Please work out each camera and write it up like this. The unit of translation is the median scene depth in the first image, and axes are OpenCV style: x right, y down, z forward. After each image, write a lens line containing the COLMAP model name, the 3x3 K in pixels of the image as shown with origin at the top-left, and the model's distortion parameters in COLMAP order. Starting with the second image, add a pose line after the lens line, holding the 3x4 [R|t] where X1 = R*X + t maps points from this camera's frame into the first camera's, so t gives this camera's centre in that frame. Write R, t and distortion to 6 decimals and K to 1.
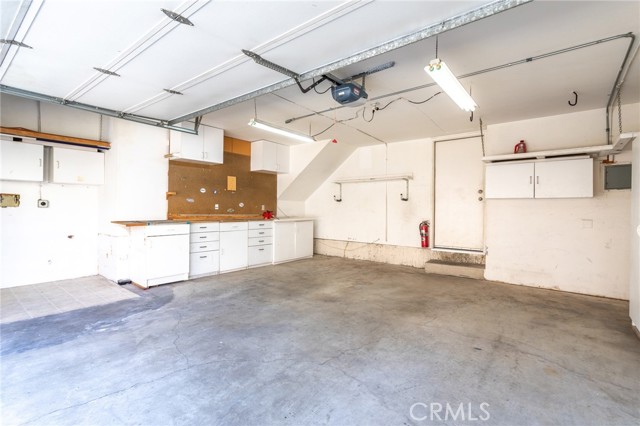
lens RADIAL K [[301.9, 0, 319.8], [0, 301.9, 211.1], [0, 0, 1]] dist [0.001936, 0.000541]
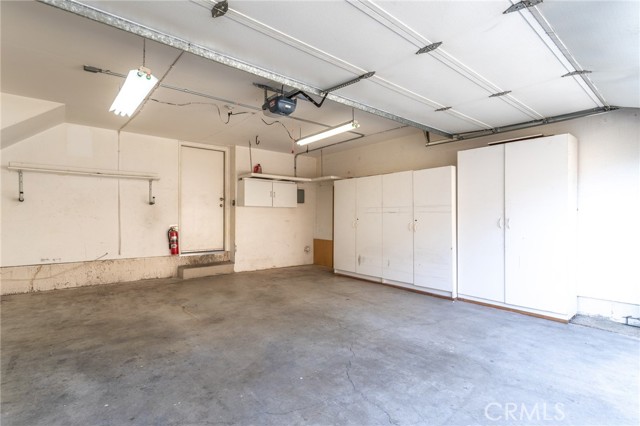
lens RADIAL K [[312.6, 0, 320.0], [0, 312.6, 218.6], [0, 0, 1]] dist [-0.000975, 0.000024]
pose [[0.198587, -0.015381, 0.979963, -0.904557], [0.002953, 0.999882, 0.015096, -0.010906], [-0.980079, -0.000104, 0.198609, 0.615474]]
